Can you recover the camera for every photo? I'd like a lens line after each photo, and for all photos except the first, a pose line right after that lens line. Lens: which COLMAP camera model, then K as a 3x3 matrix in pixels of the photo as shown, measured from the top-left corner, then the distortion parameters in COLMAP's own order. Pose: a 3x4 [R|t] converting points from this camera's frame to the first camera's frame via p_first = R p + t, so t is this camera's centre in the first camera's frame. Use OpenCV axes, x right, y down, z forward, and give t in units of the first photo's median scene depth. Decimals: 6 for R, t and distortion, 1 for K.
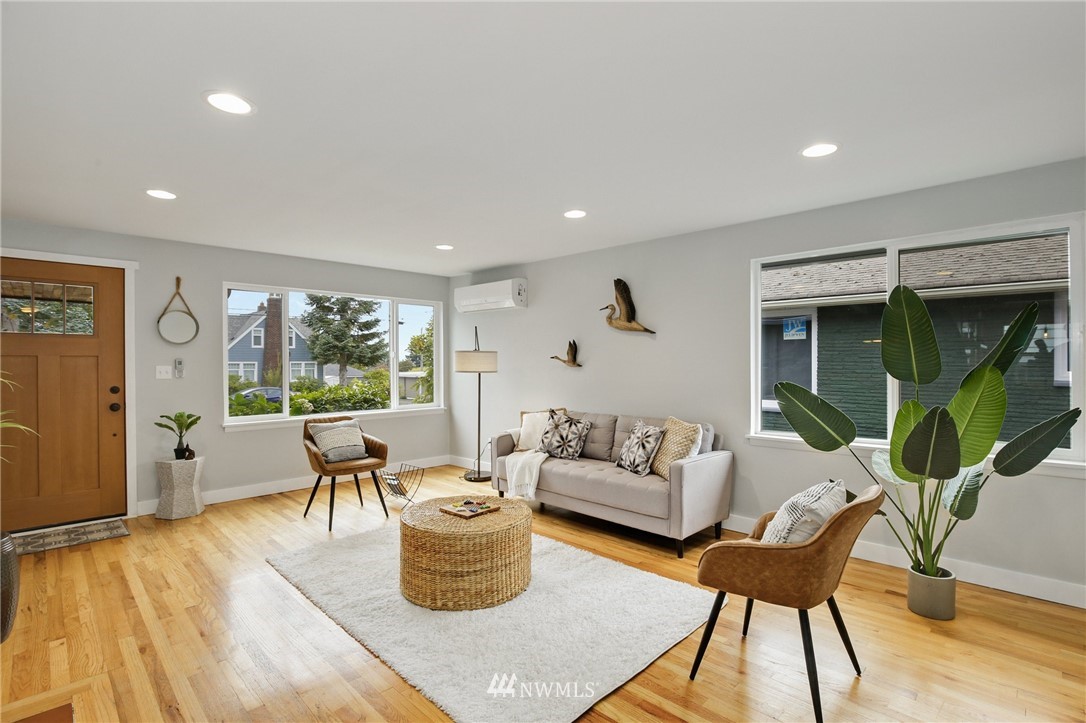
lens RADIAL K [[513.1, 0, 543.0], [0, 513.1, 361.5], [0, 0, 1]] dist [-0.024453, 0.000857]
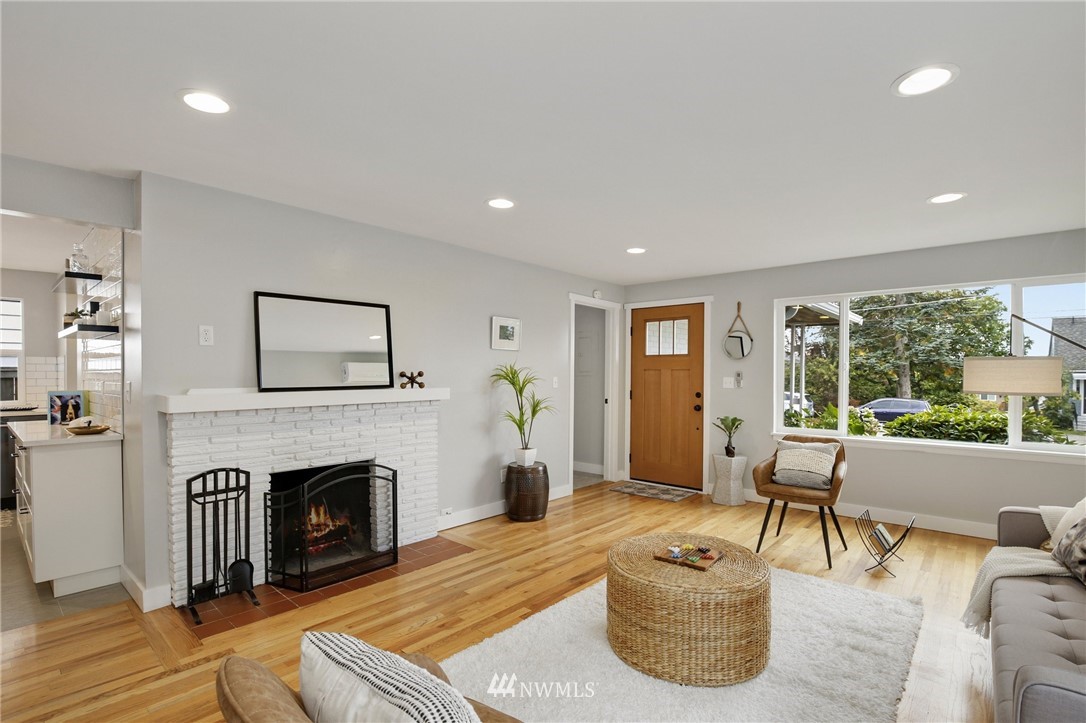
lens RADIAL K [[511.7, 0, 546.3], [0, 511.7, 380.3], [0, 0, 1]] dist [-0.019974, -0.000023]
pose [[0.056905, 0.018871, -0.998201, 0.499155], [0.000028, 0.999821, 0.018904, -0.008432], [0.998380, -0.001103, 0.056894, 0.550018]]
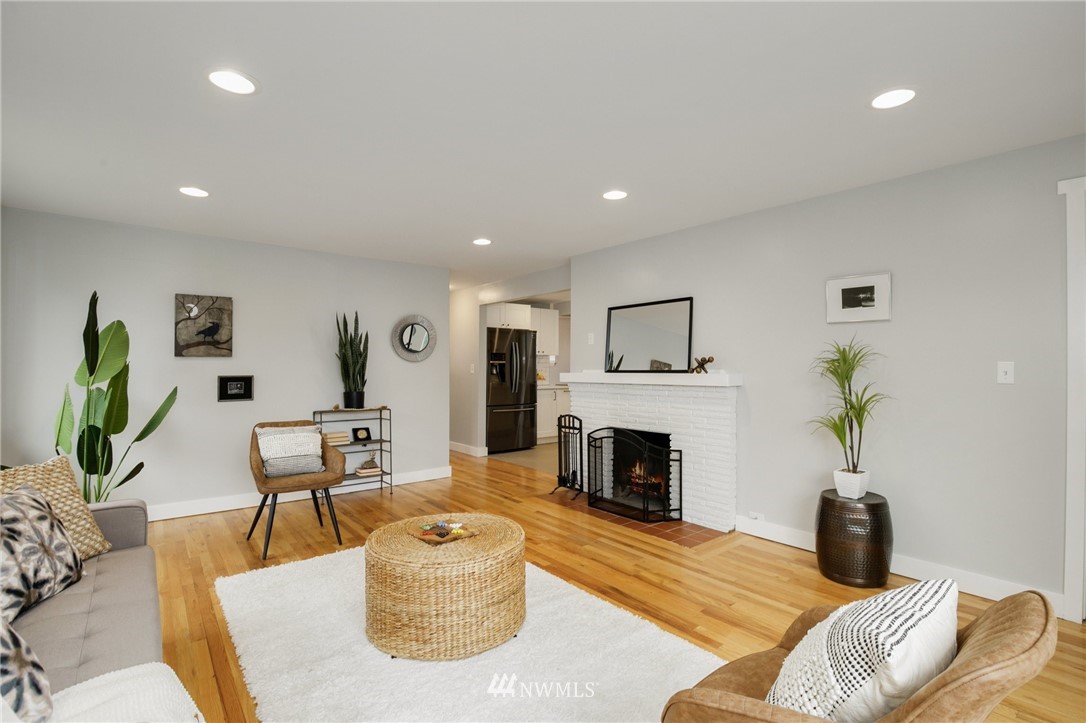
lens RADIAL K [[506.2, 0, 546.6], [0, 506.2, 356.3], [0, 0, 1]] dist [-0.030621, 0.001000]
pose [[-0.994092, 0.009633, 0.108112, -0.299957], [0.007417, 0.999754, -0.020880, 0.009944], [-0.108287, -0.019955, -0.993919, 1.371979]]
